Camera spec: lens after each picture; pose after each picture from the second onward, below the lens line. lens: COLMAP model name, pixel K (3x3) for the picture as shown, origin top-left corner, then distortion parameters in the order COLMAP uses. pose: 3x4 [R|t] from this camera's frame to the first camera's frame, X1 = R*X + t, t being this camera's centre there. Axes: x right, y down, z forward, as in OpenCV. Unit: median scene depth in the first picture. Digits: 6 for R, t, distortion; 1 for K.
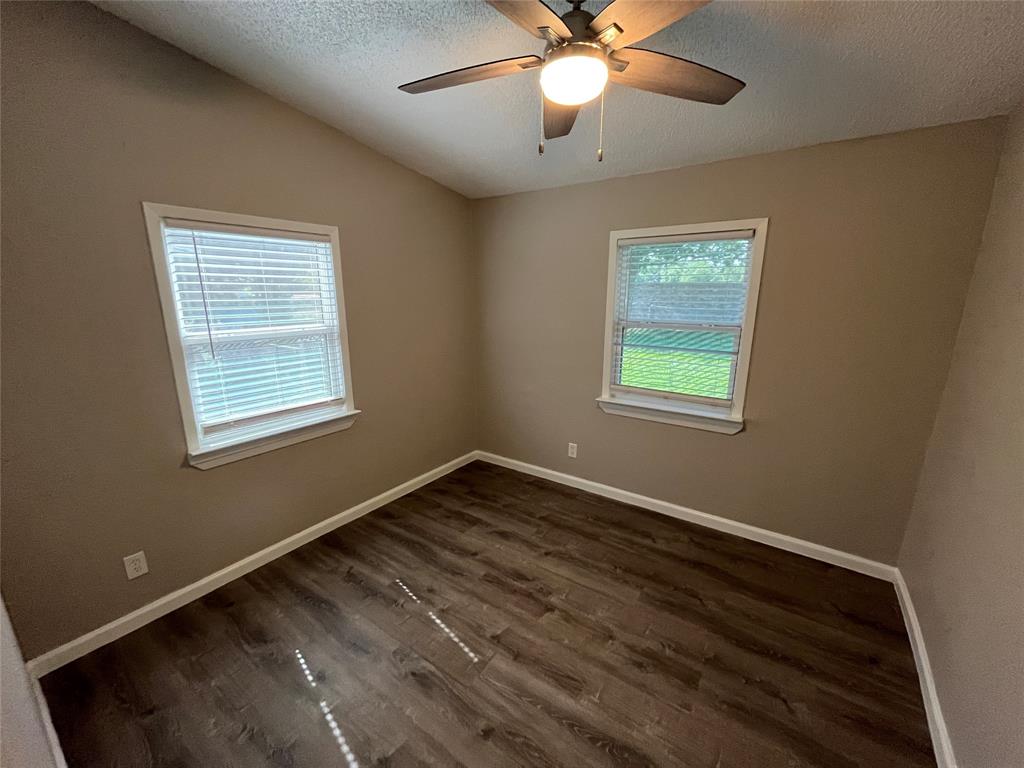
lens RADIAL K [[416.3, 0, 512.9], [0, 416.3, 387.6], [0, 0, 1]] dist [-0.001243, -0.000200]
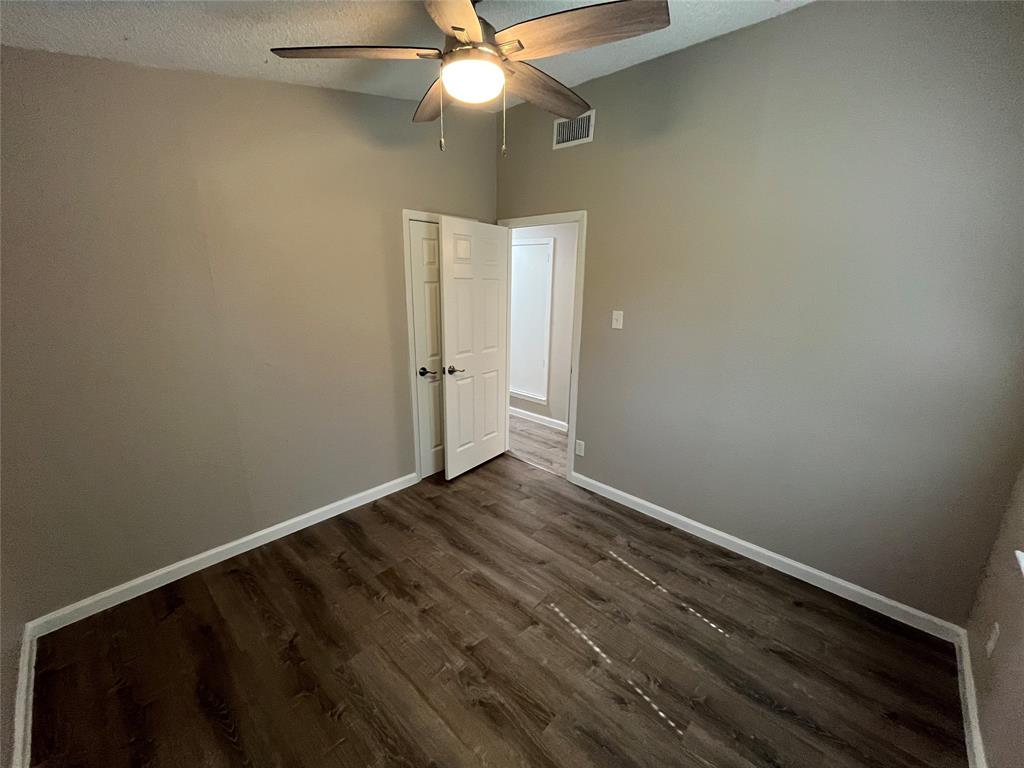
lens RADIAL K [[416.3, 0, 512.9], [0, 416.3, 387.6], [0, 0, 1]] dist [-0.001243, -0.000200]
pose [[-0.991519, -0.047308, 0.121046, -0.085927], [0.016222, 0.879060, 0.476435, -0.386158], [-0.128946, 0.474358, -0.870837, 1.608830]]
